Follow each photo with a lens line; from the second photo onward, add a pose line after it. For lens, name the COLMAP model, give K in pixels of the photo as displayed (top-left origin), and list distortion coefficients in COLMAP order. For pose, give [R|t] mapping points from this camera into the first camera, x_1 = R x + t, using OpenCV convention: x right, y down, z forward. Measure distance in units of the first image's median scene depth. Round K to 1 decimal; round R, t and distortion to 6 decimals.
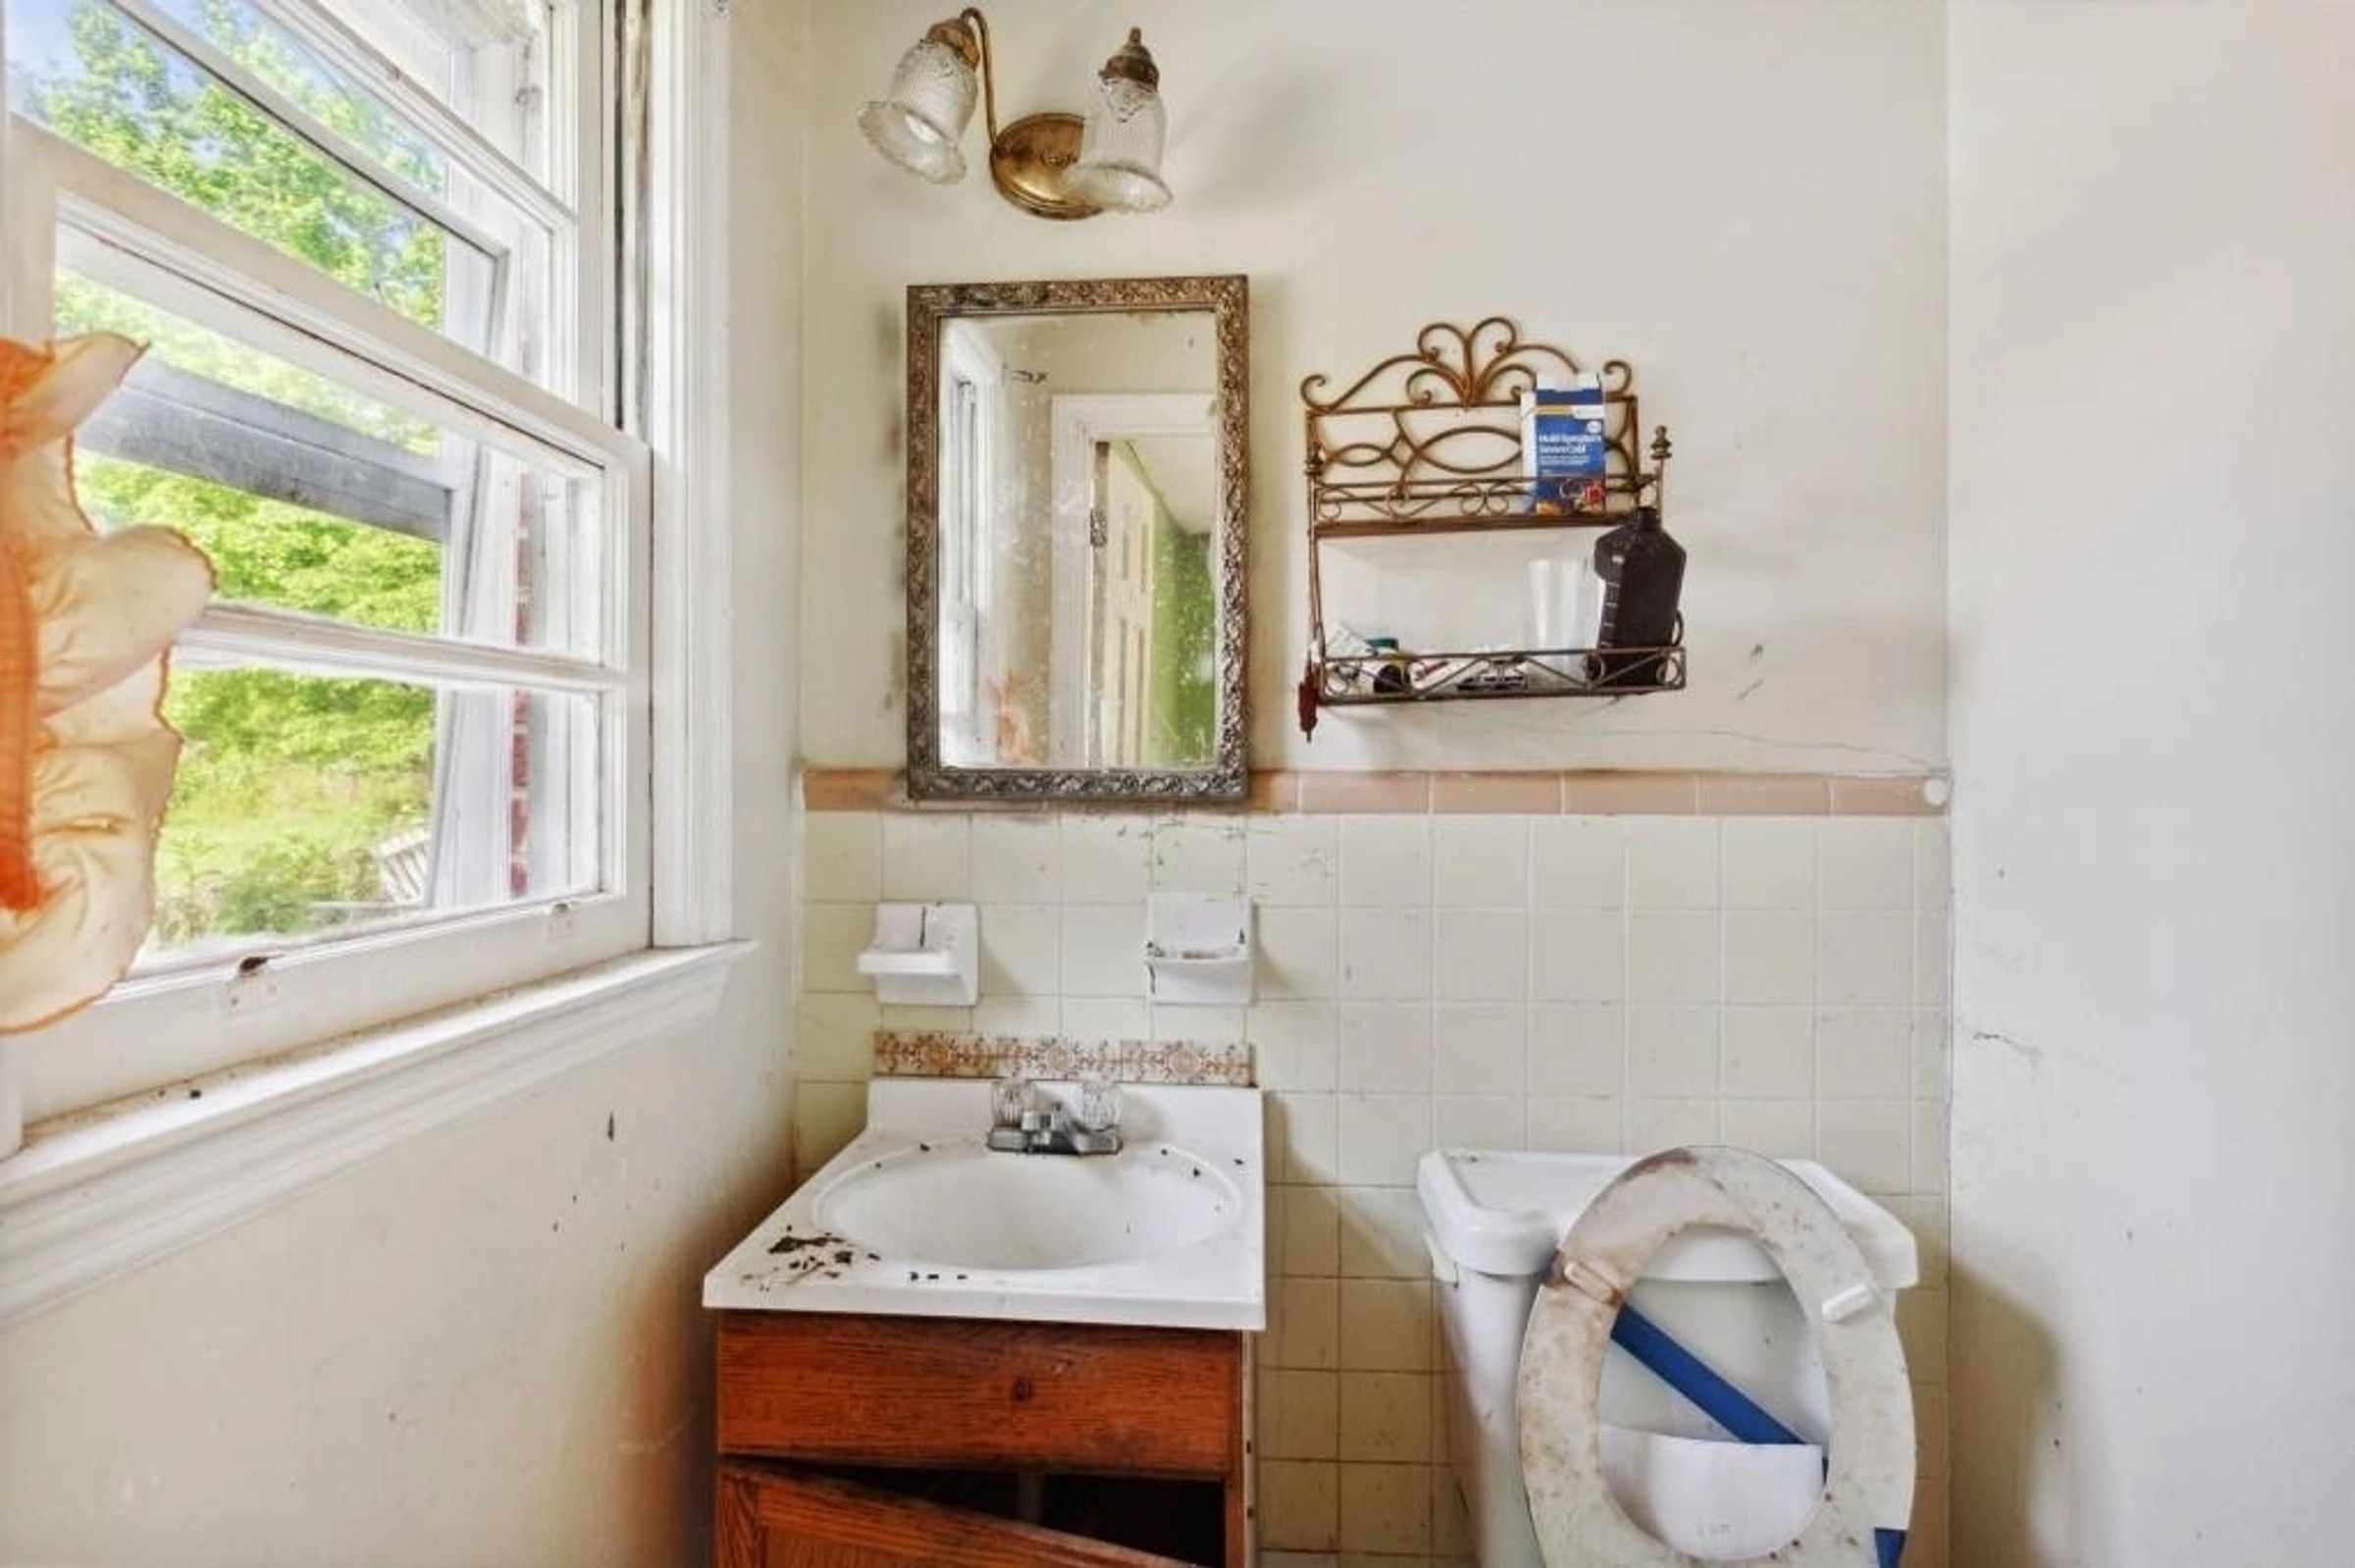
lens RADIAL K [[1140.4, 0, 1175.6], [0, 1140.4, 780.0], [0, 0, 1]] dist [-0.003564, 0.000029]
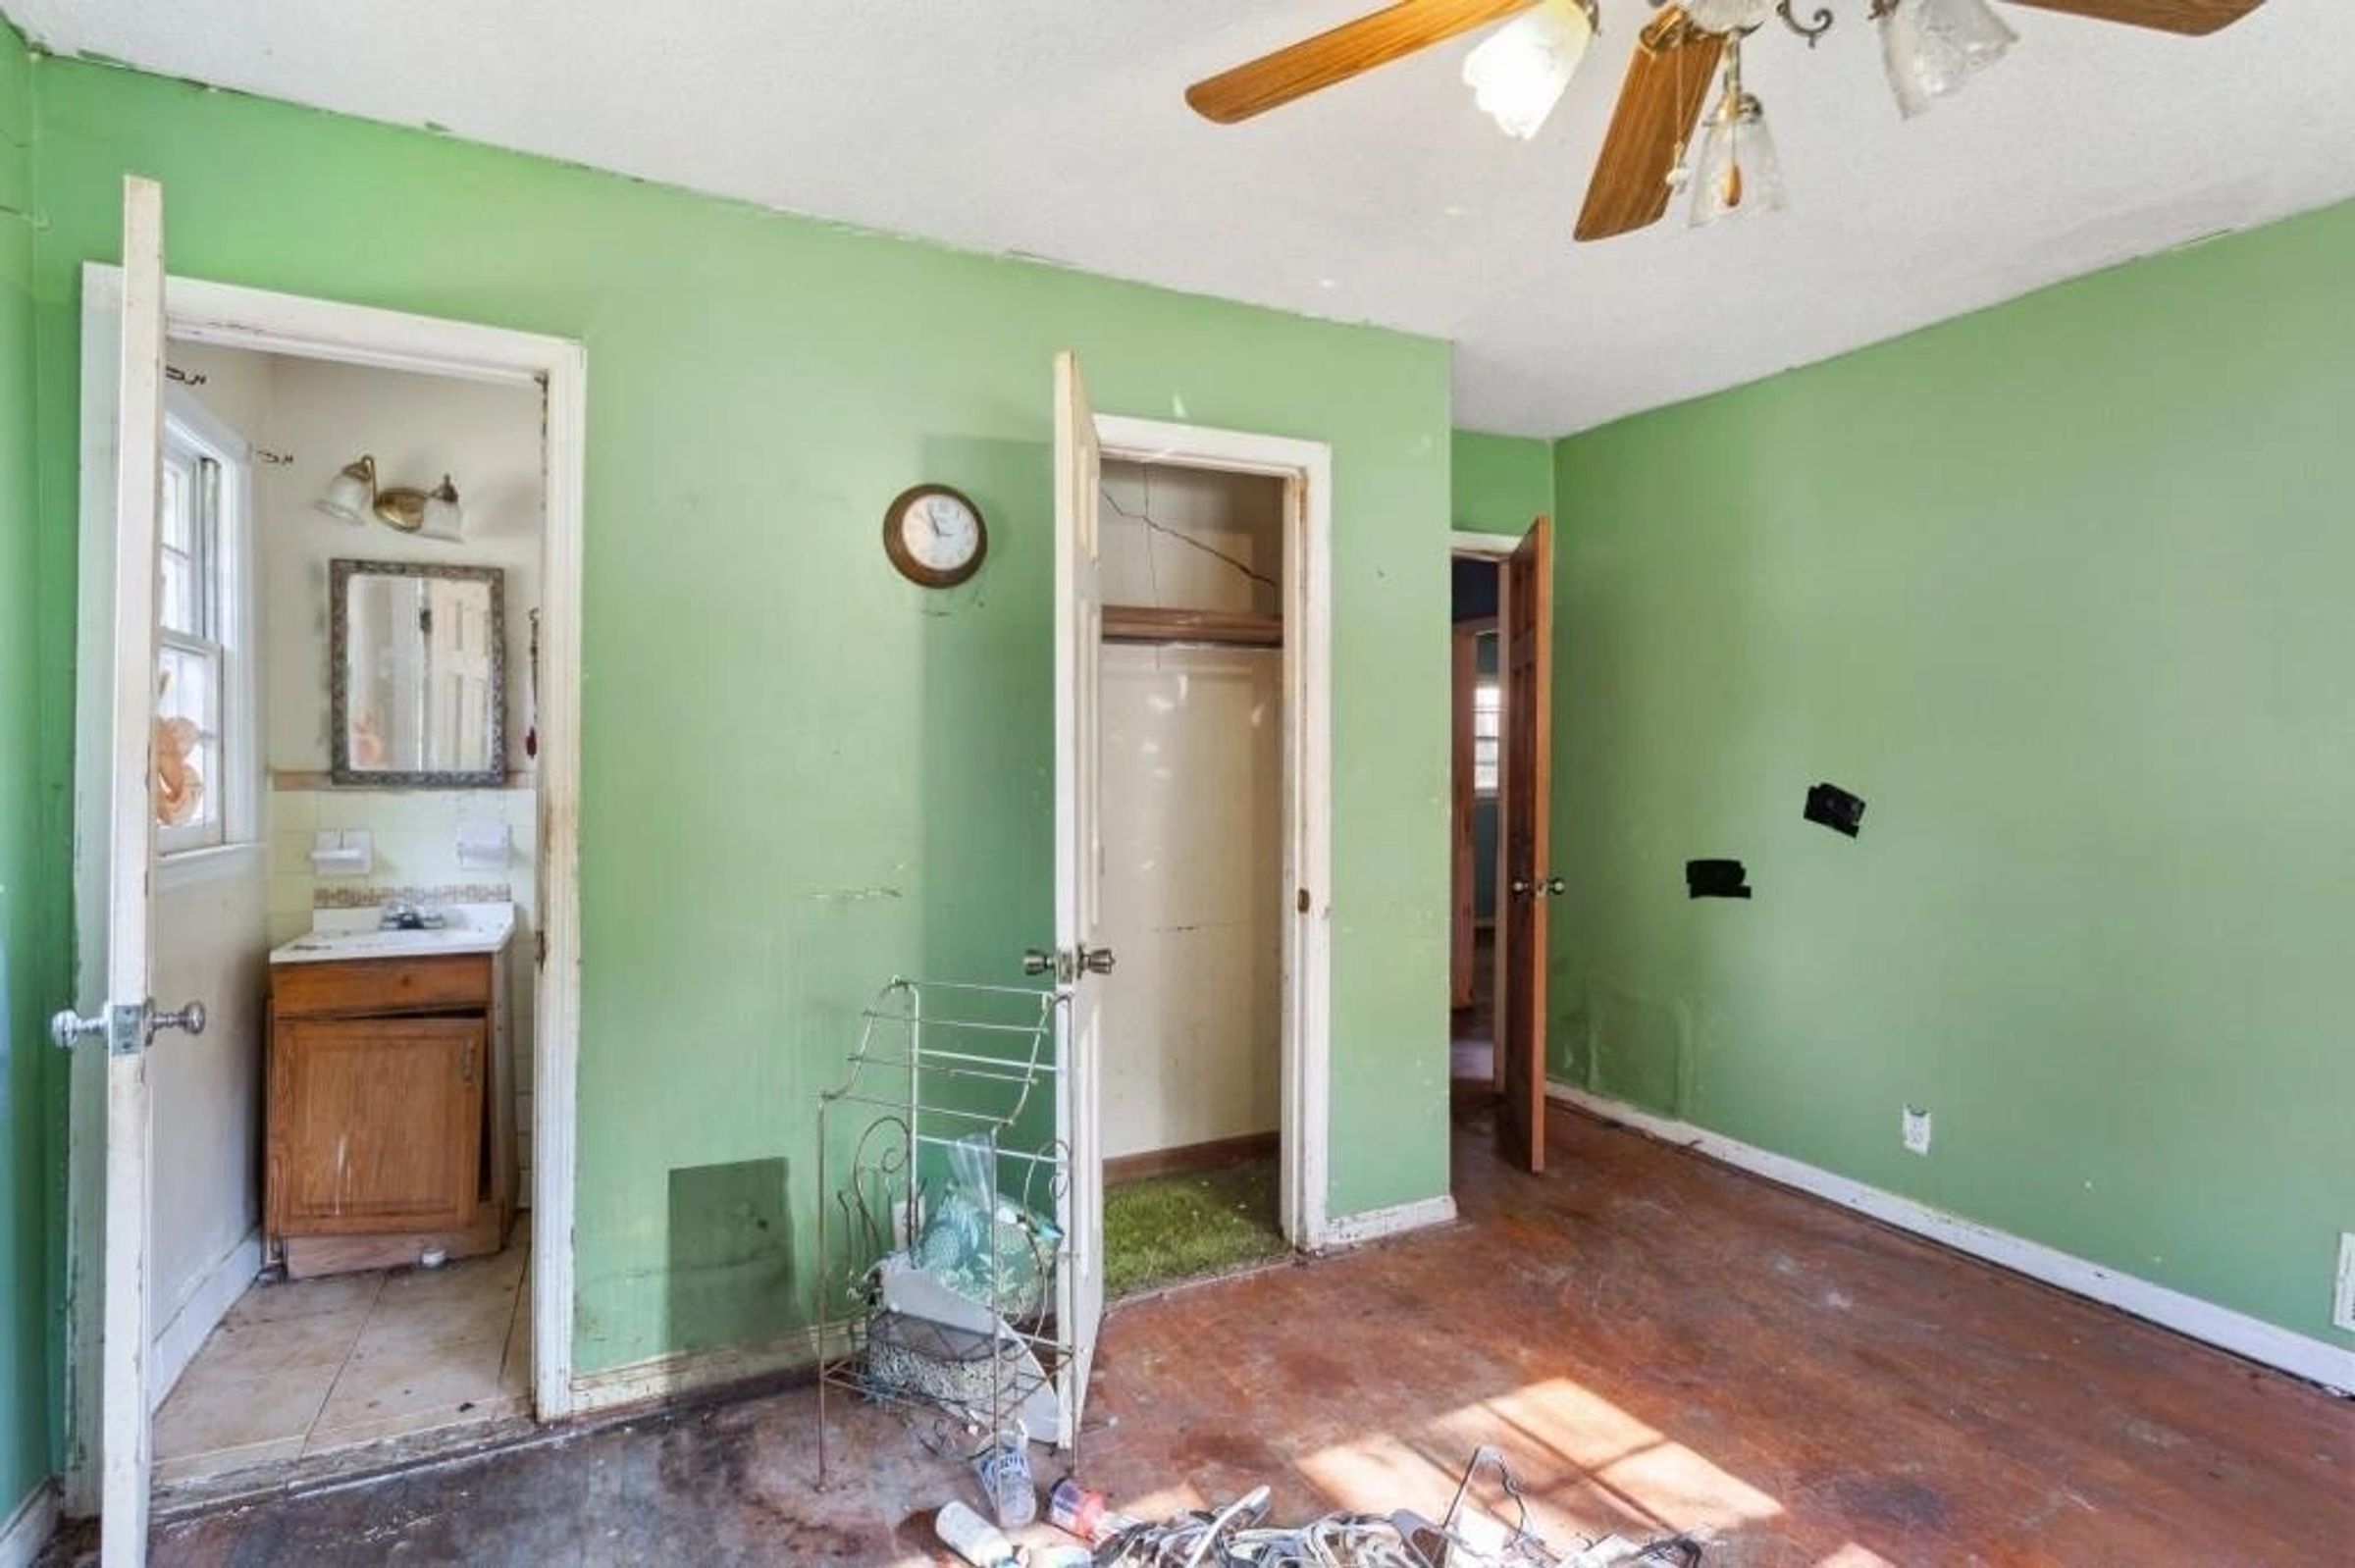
lens RADIAL K [[1140.4, 0, 1175.9], [0, 1140.4, 783.6], [0, 0, 1]] dist [-0.003564, 0.000029]
pose [[0.868791, -0.009119, 0.495095, 0.102065], [0.003964, 0.999926, 0.011462, -0.004378], [-0.495163, -0.007995, 0.868763, -1.807613]]
